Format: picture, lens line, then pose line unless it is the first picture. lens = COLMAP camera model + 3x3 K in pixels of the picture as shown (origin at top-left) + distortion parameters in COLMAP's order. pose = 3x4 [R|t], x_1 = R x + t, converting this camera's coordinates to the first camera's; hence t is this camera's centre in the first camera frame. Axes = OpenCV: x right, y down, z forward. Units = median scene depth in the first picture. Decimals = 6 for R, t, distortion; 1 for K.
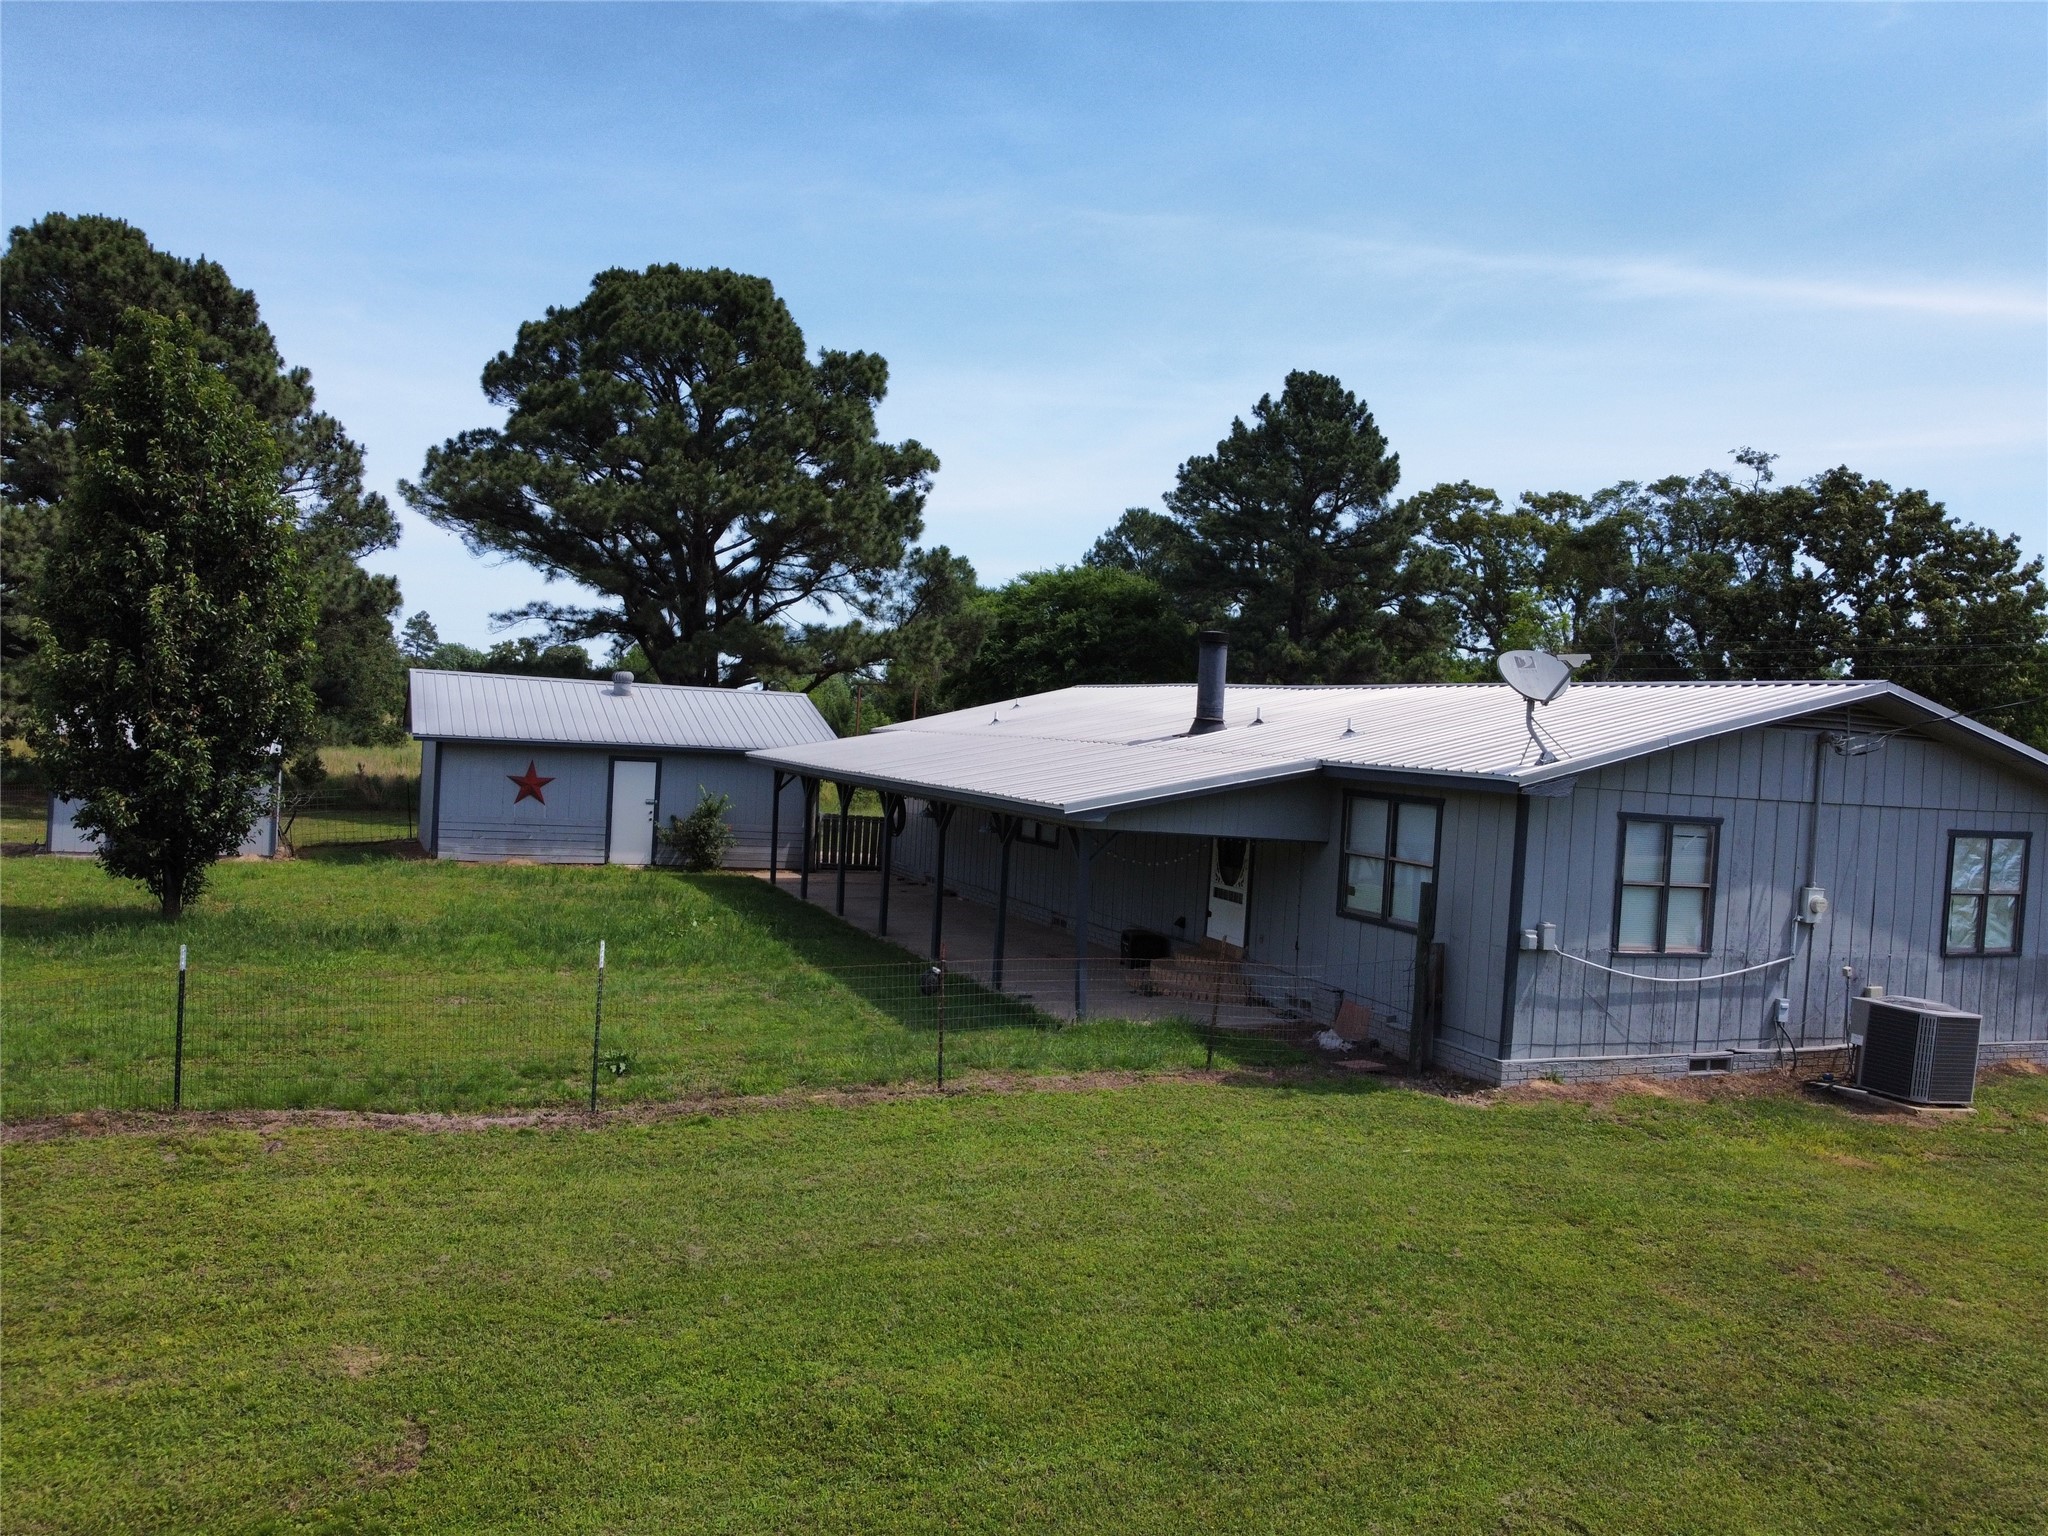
lens RADIAL K [[1558.3, 0, 1024.0], [0, 1558.3, 768.0], [0, 0, 1]] dist [0.007688, 0.003153]
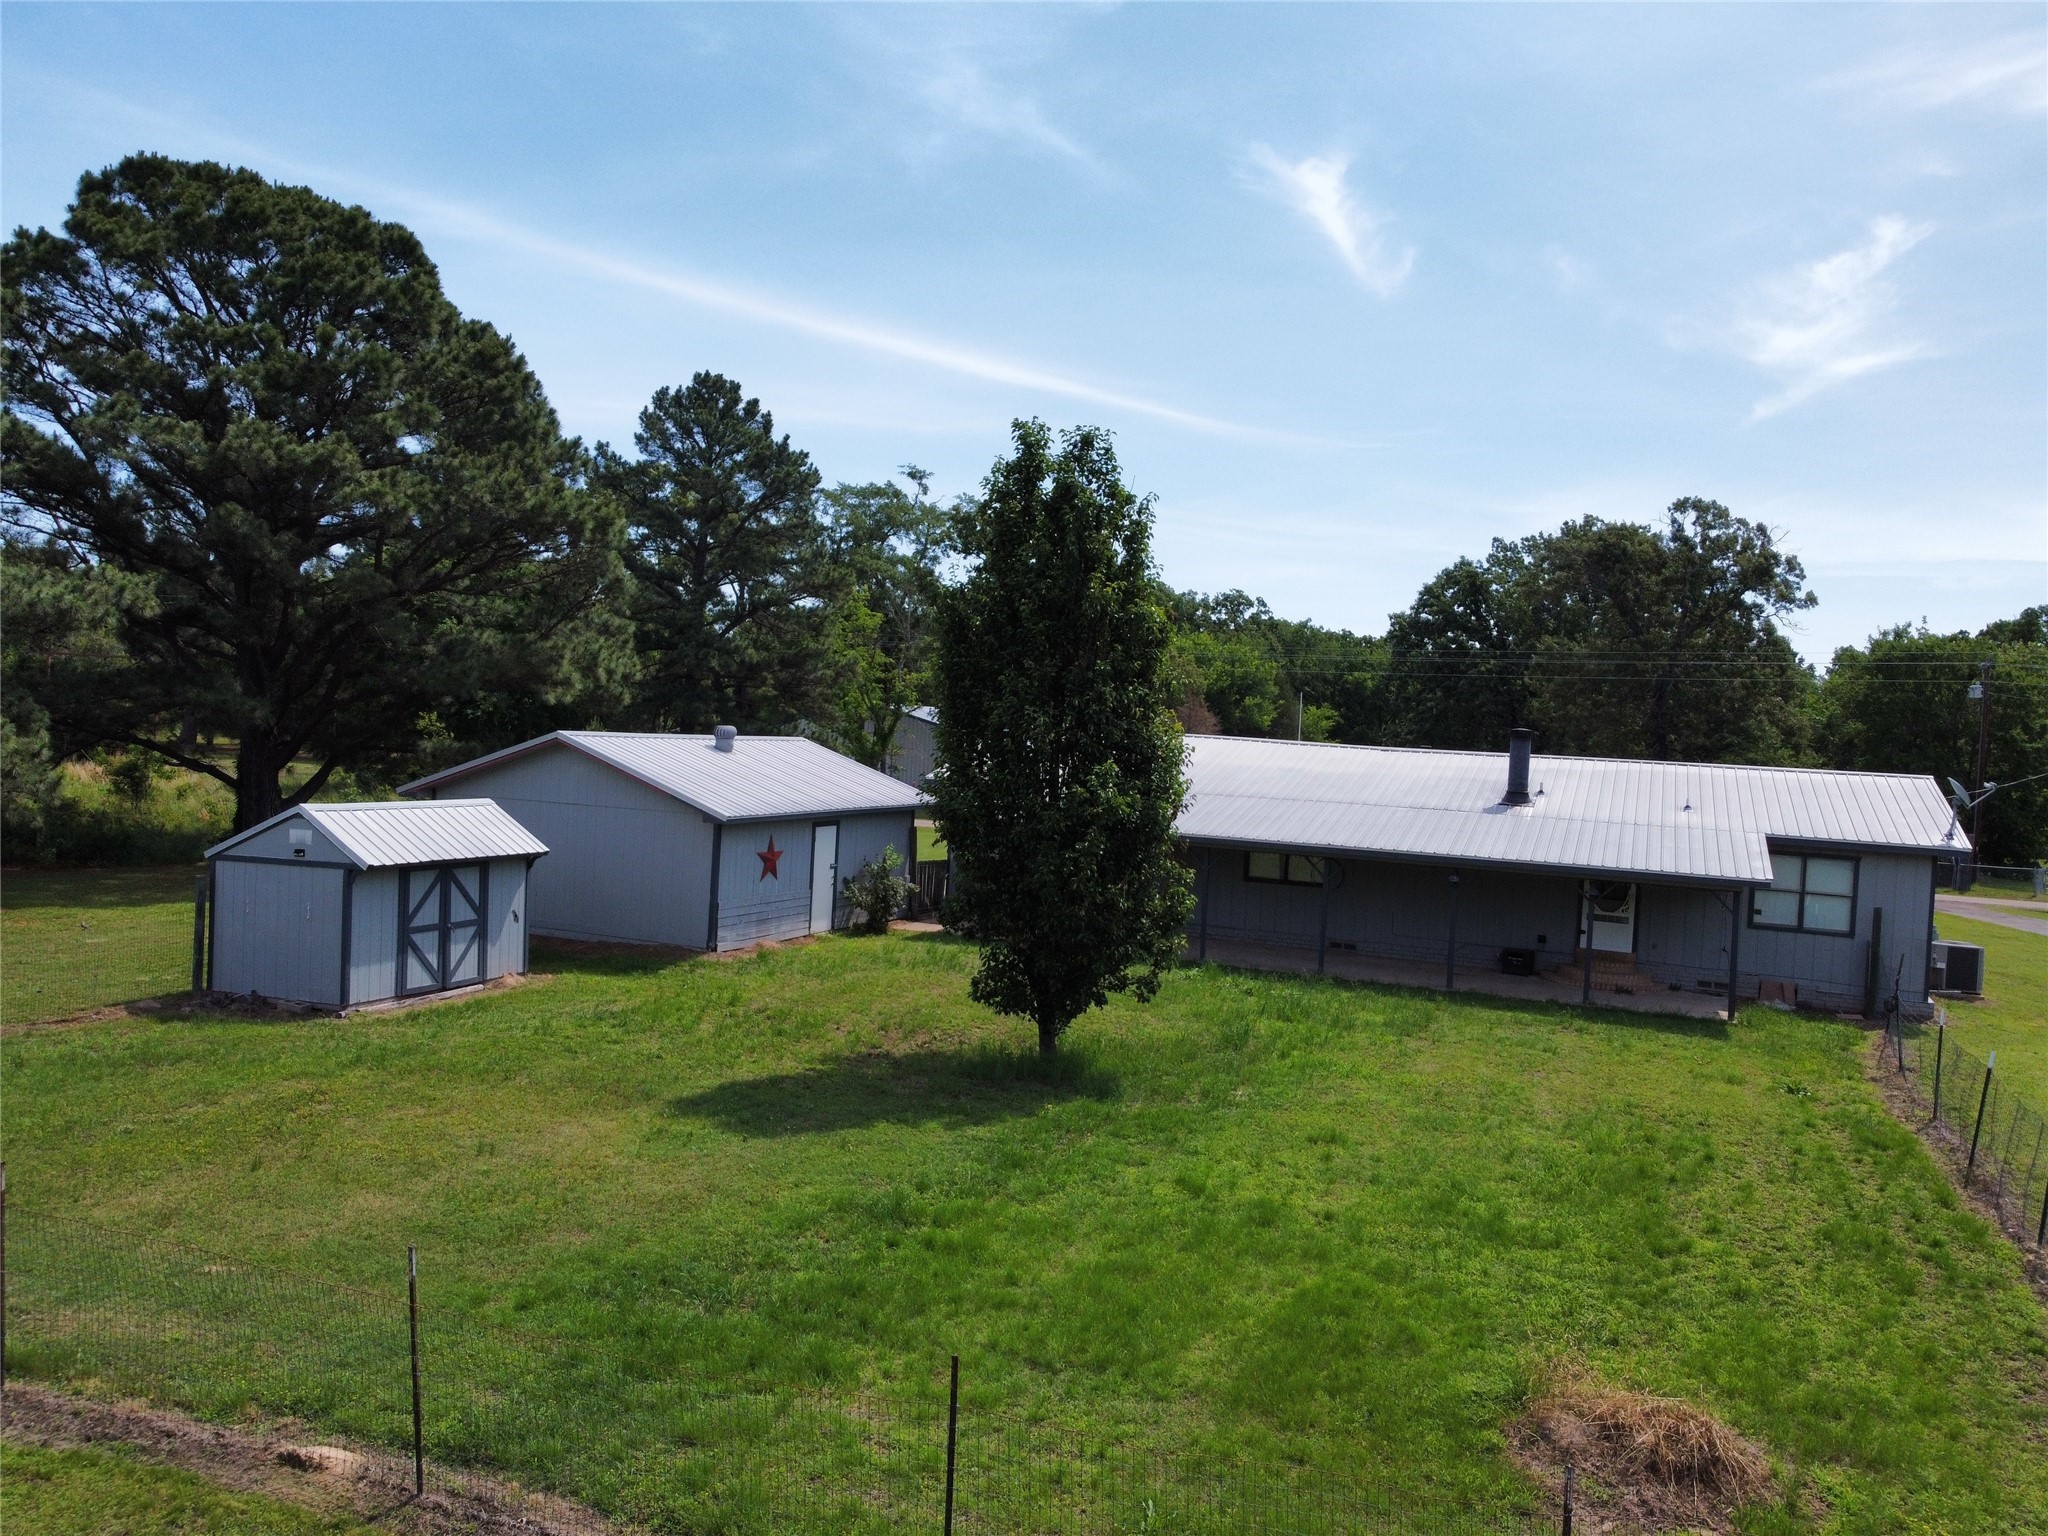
lens RADIAL K [[1600.4, 0, 1031.9], [0, 1600.4, 726.1], [0, 0, 1]] dist [0.001267, 0.001441]
pose [[0.697978, -0.017465, 0.715906, -1.195812], [0.001225, 0.999730, 0.023195, -0.122593], [-0.716118, -0.015312, 0.697811, 0.297525]]
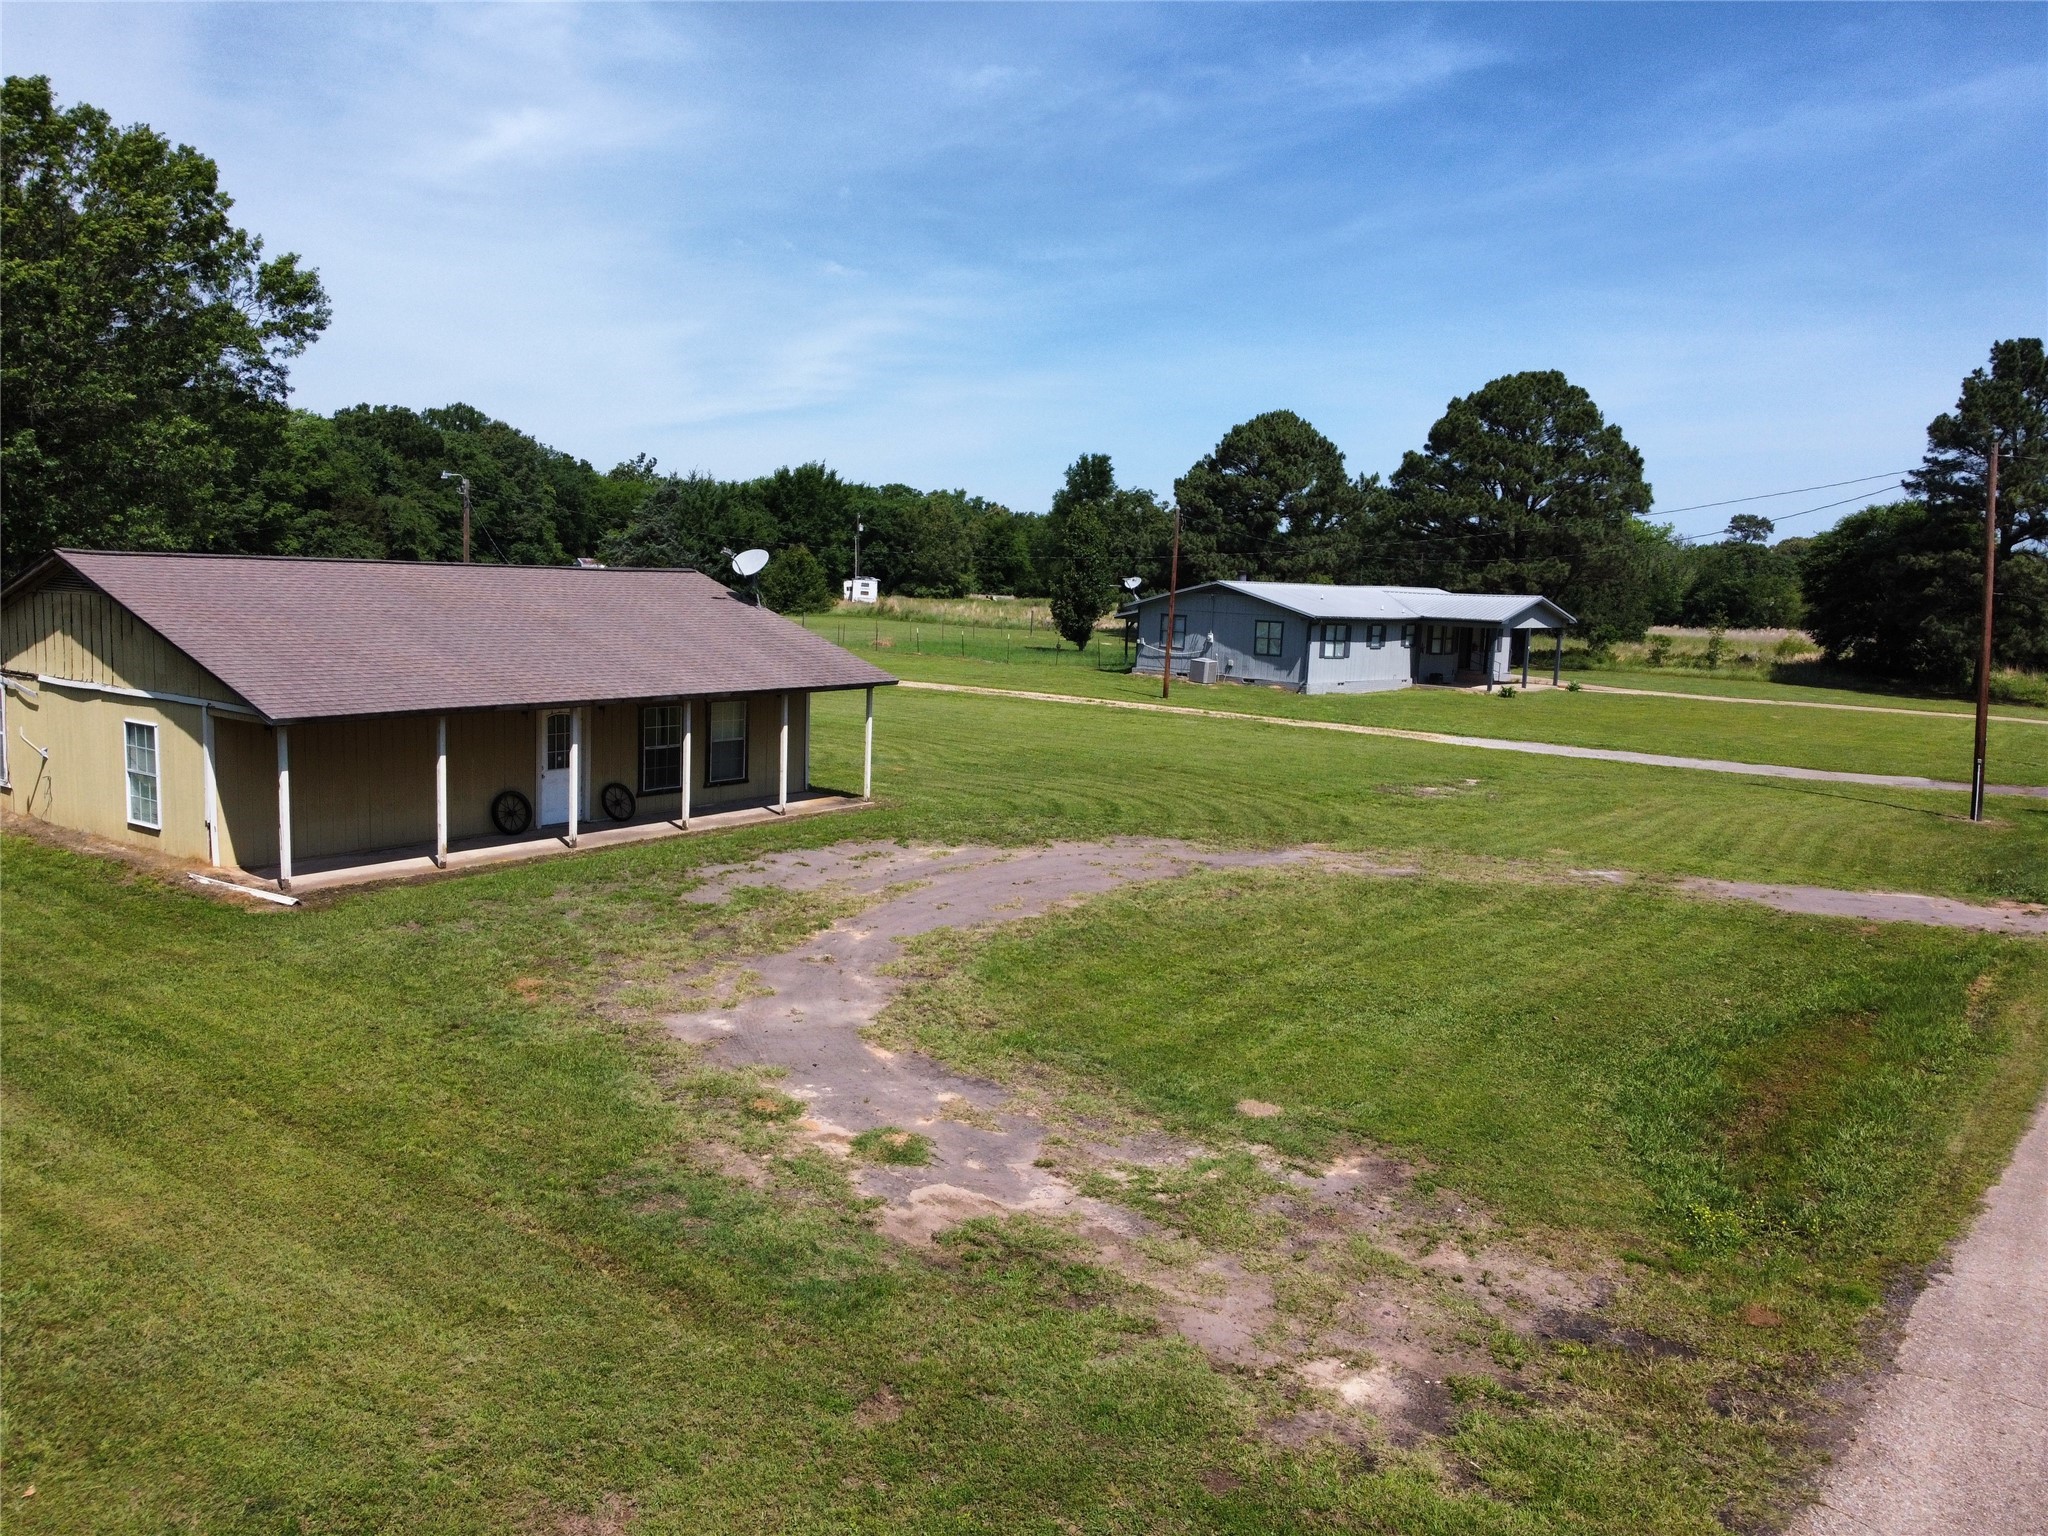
lens RADIAL K [[1558.3, 0, 1024.0], [0, 1558.3, 768.0], [0, 0, 1]] dist [0.007688, 0.003153]
pose [[0.410231, 0.070359, -0.909263, 3.162411], [-0.042936, 0.997404, 0.057808, 0.169888], [0.910970, 0.015325, 0.412187, -0.833996]]
